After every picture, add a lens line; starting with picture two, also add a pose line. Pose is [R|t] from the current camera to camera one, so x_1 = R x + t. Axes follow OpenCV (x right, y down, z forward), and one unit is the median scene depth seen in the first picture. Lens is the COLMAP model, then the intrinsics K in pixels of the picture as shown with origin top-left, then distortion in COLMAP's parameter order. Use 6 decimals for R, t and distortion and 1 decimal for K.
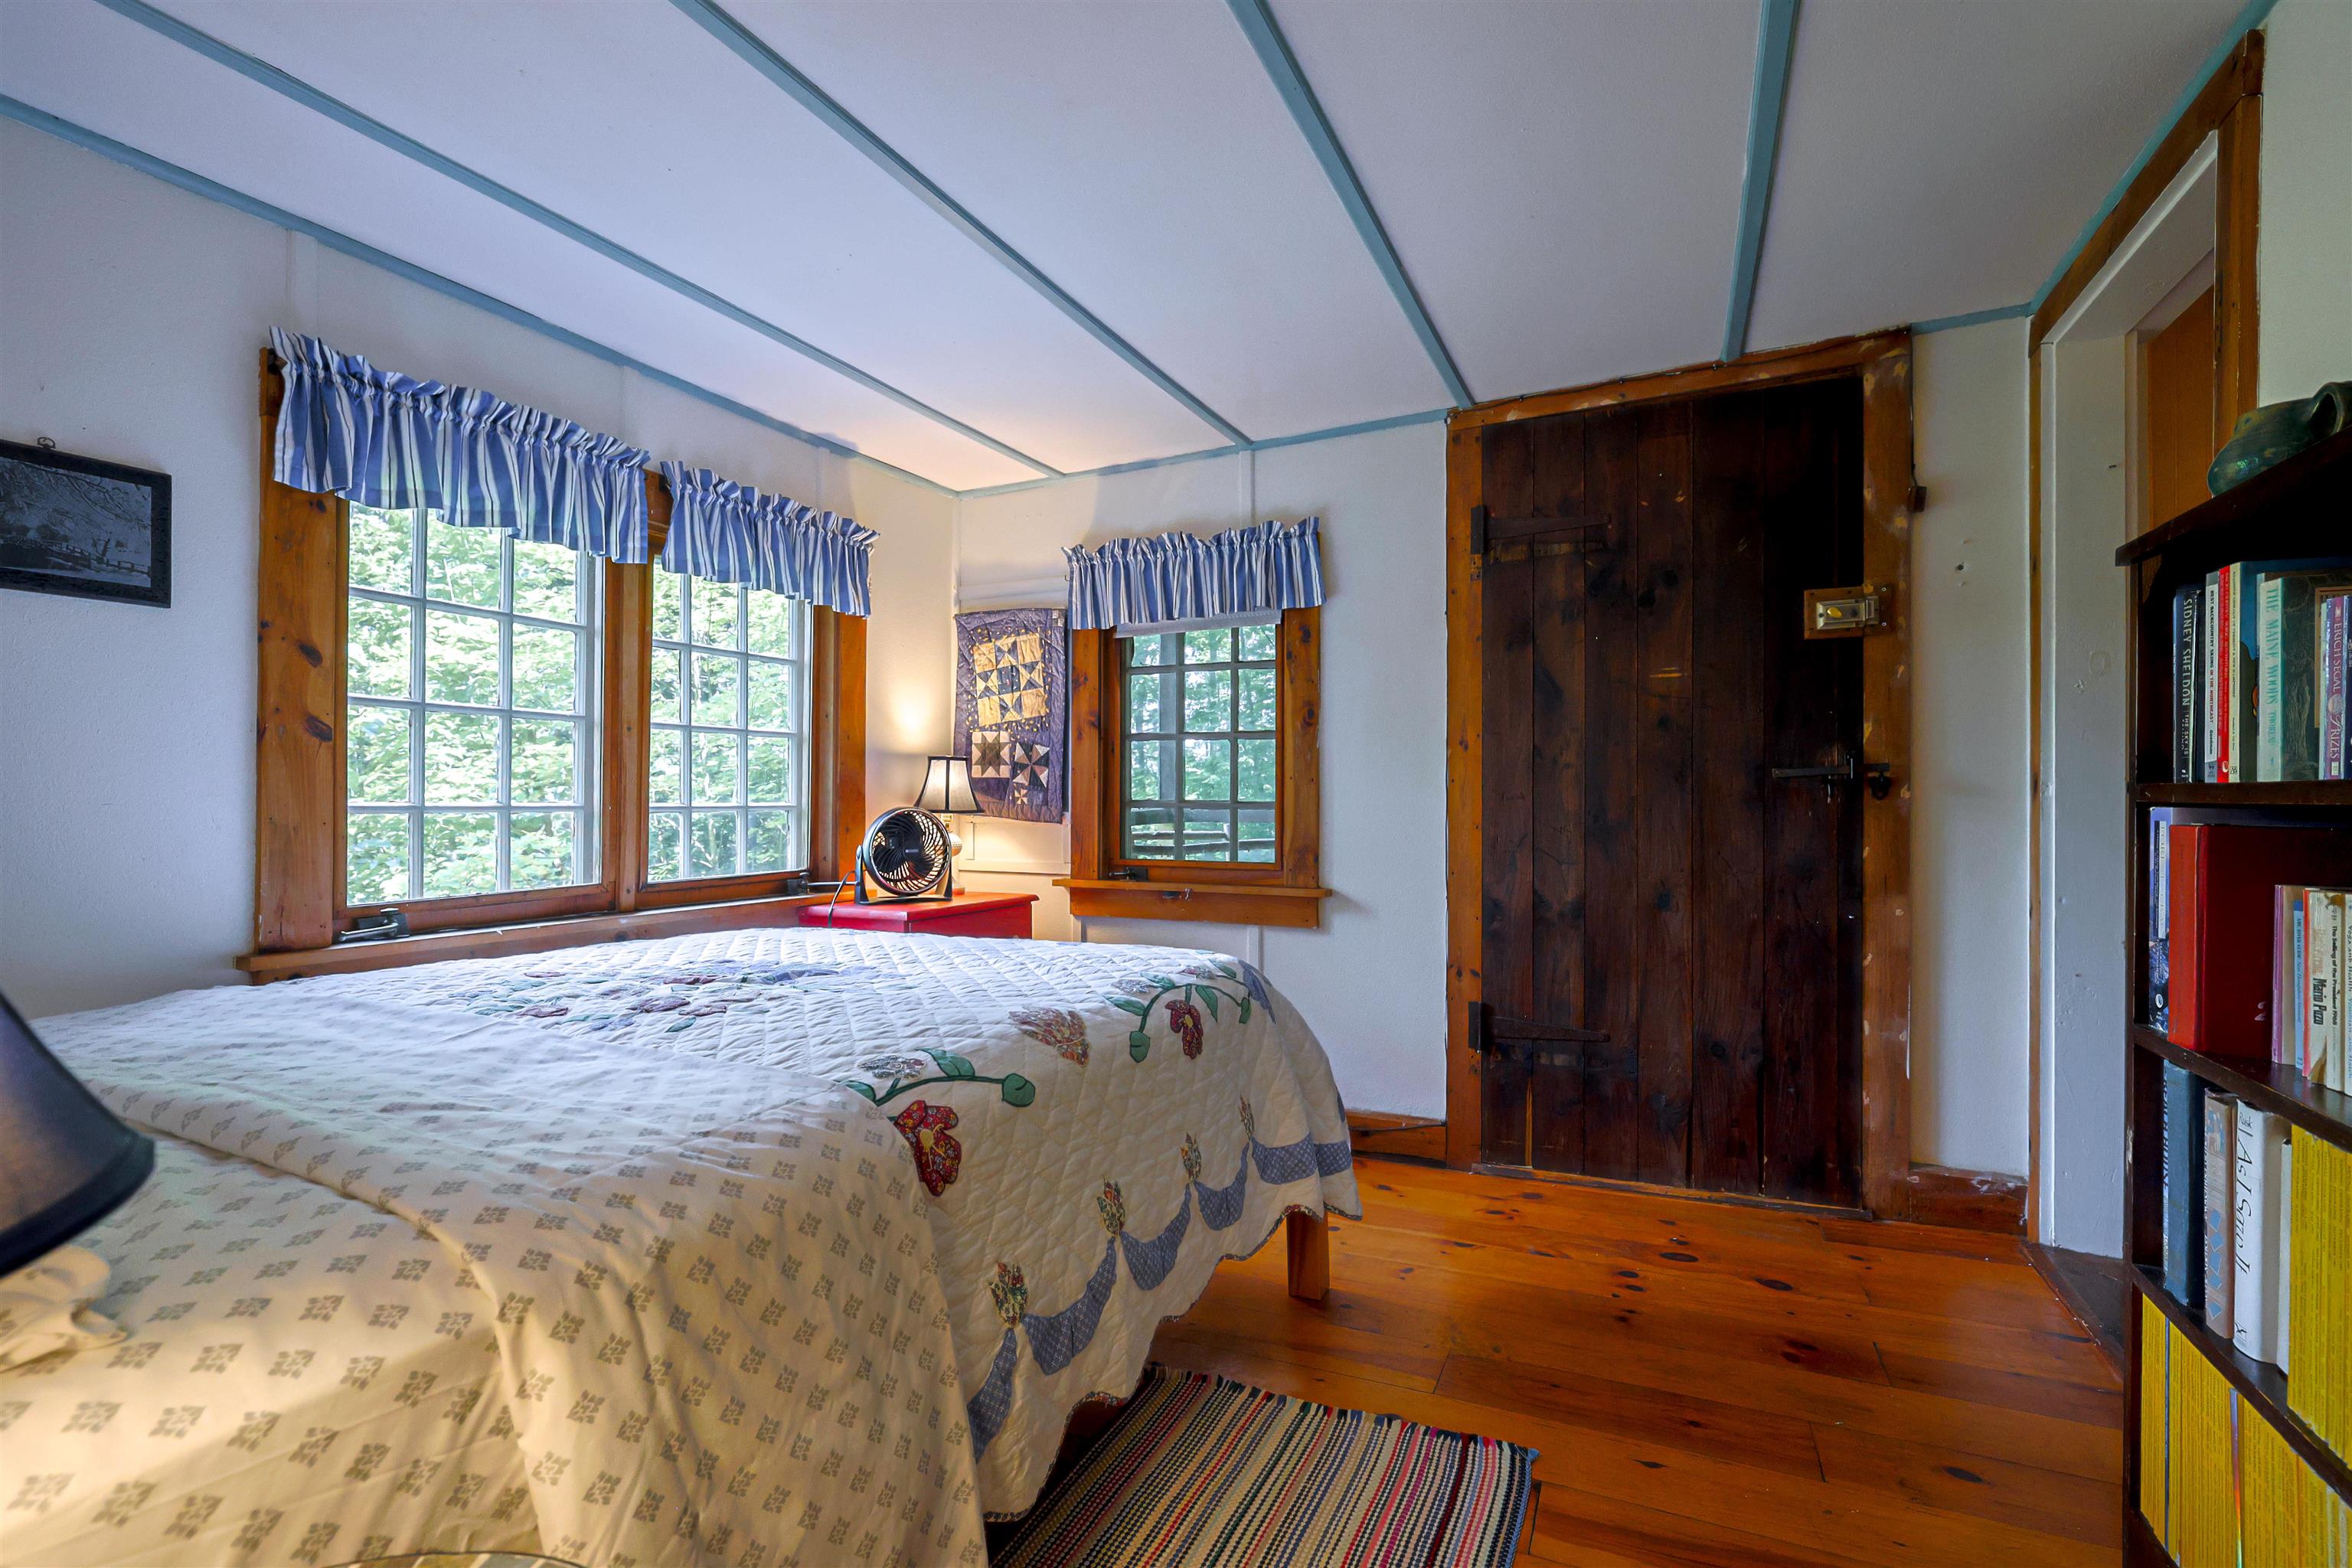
lens RADIAL K [[1040.0, 0, 1195.1], [0, 1040.0, 779.1], [0, 0, 1]] dist [-0.000527, -0.000360]
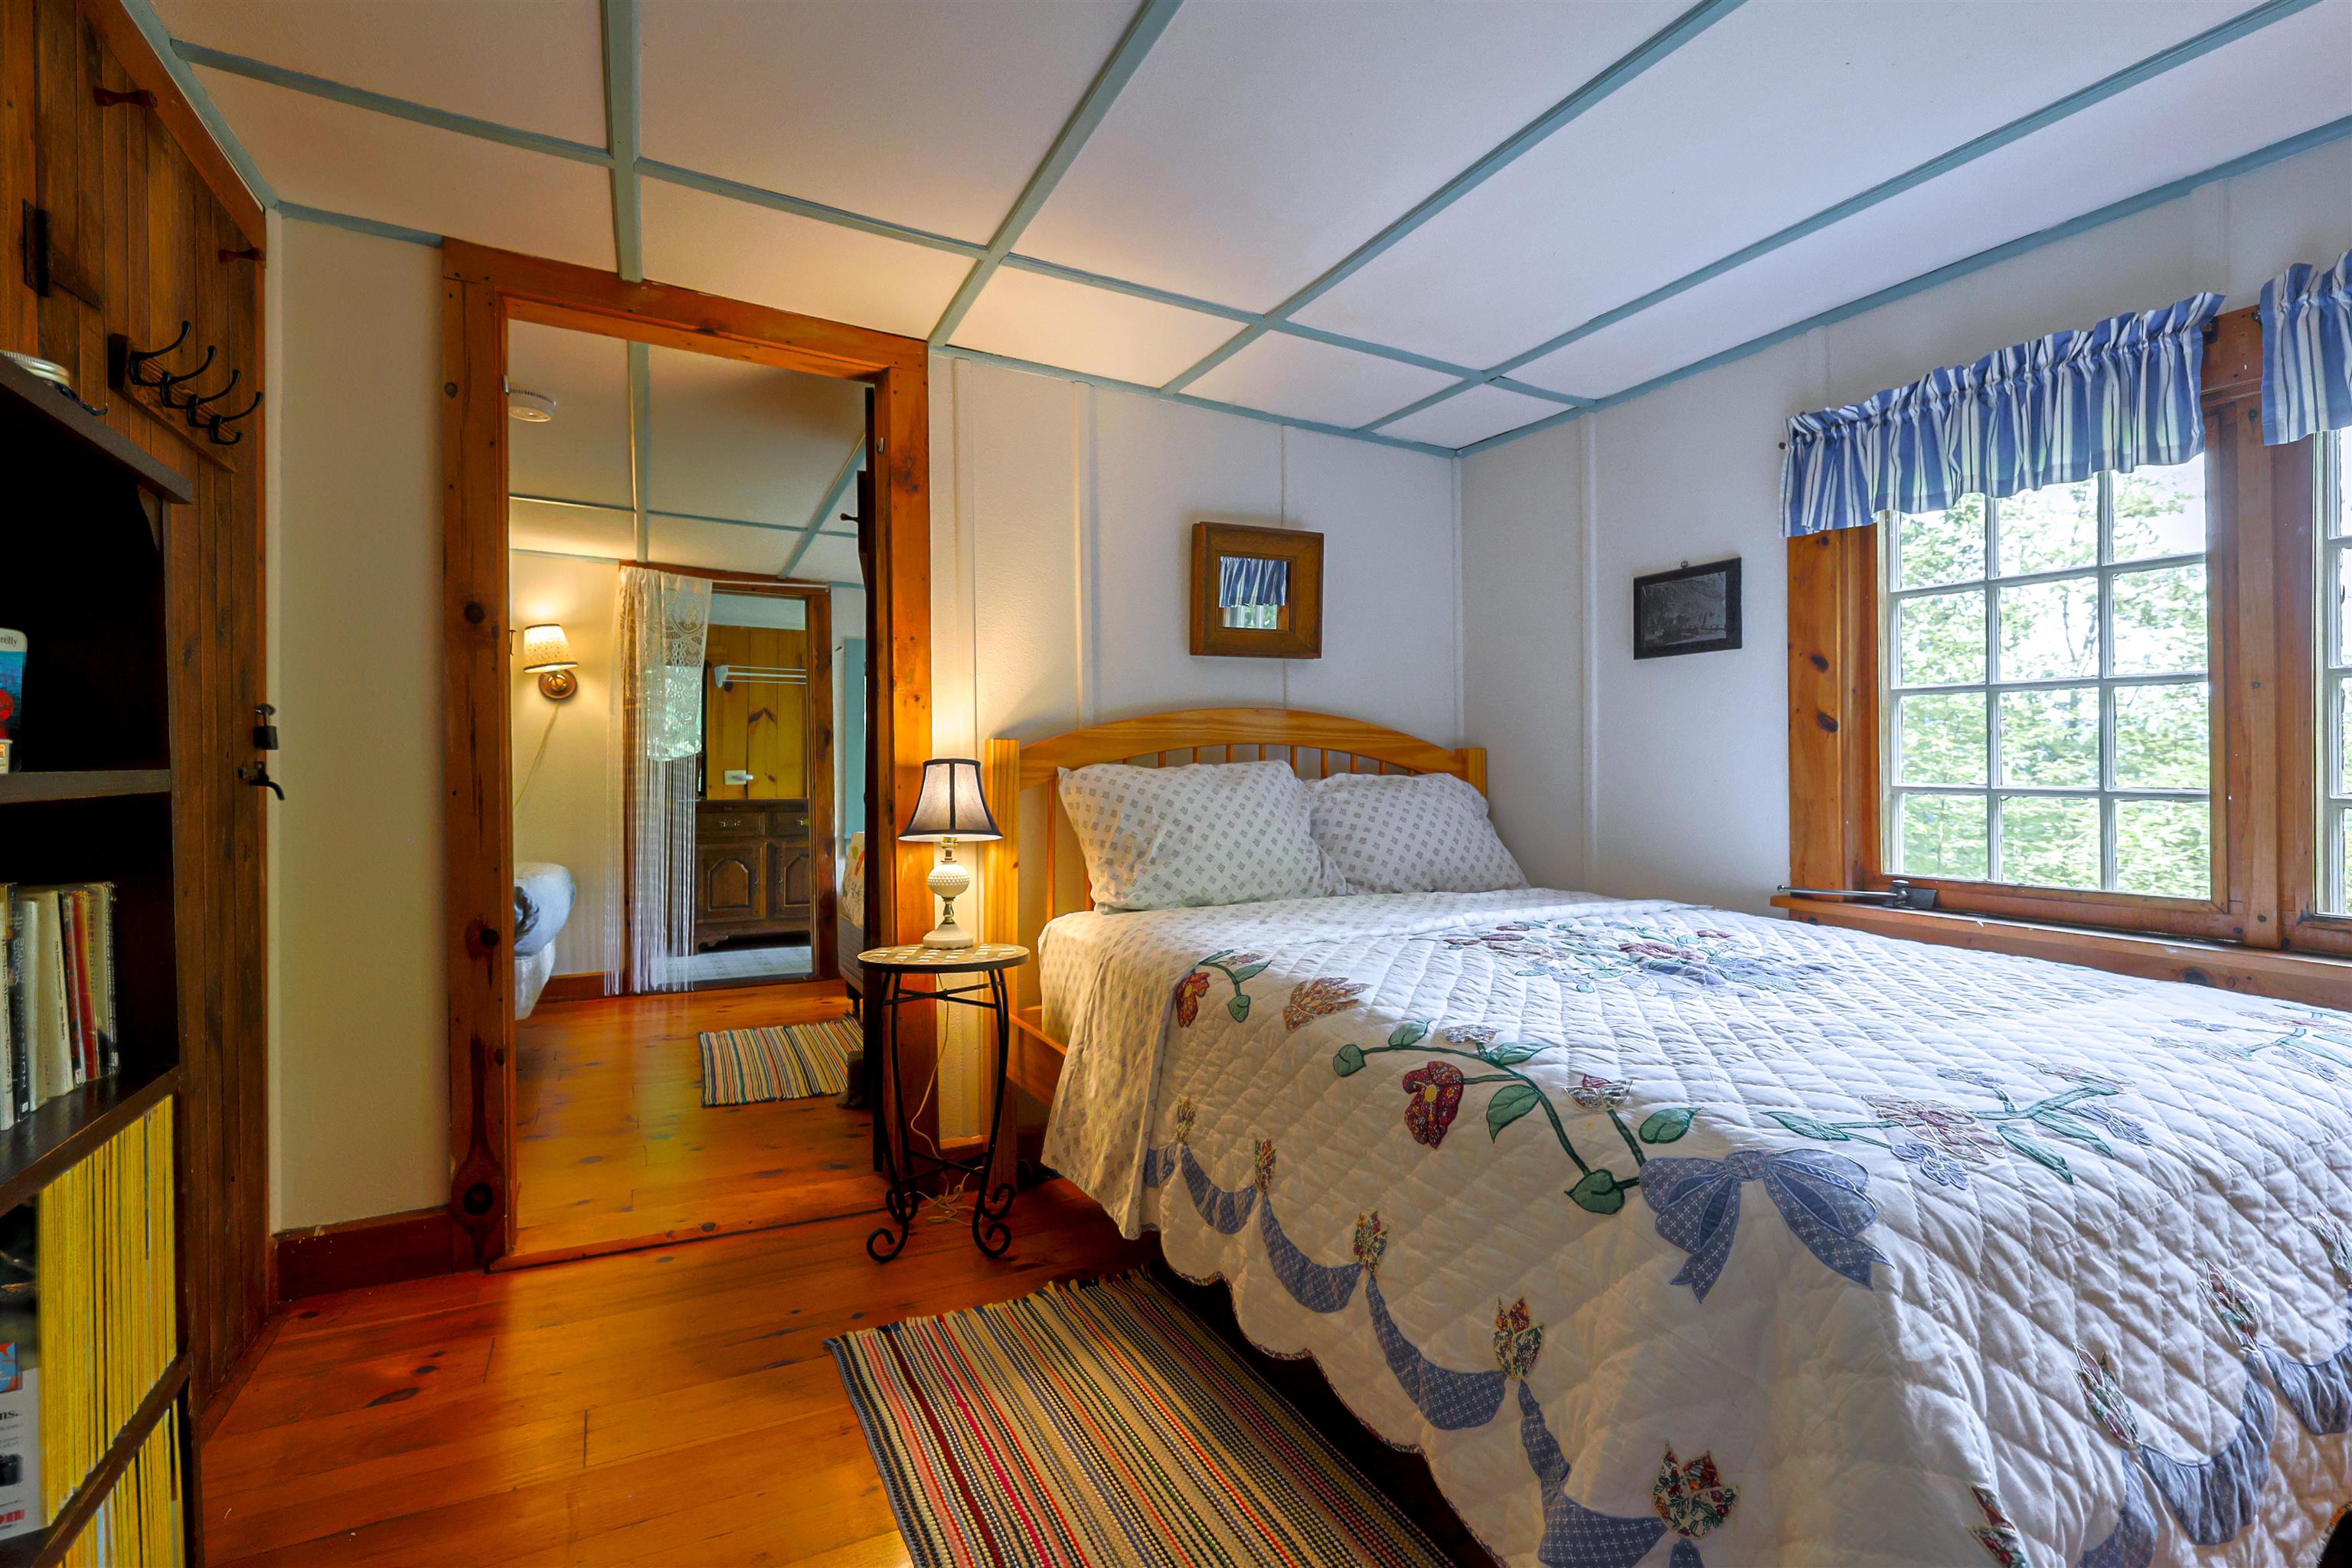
lens RADIAL K [[1040.0, 0, 1195.1], [0, 1040.0, 779.1], [0, 0, 1]] dist [-0.000527, -0.000360]
pose [[-0.605015, 0.004827, -0.796199, 0.628203], [0.007384, 0.999973, 0.000452, 0.013053], [0.796180, -0.005606, -0.605034, 1.235624]]
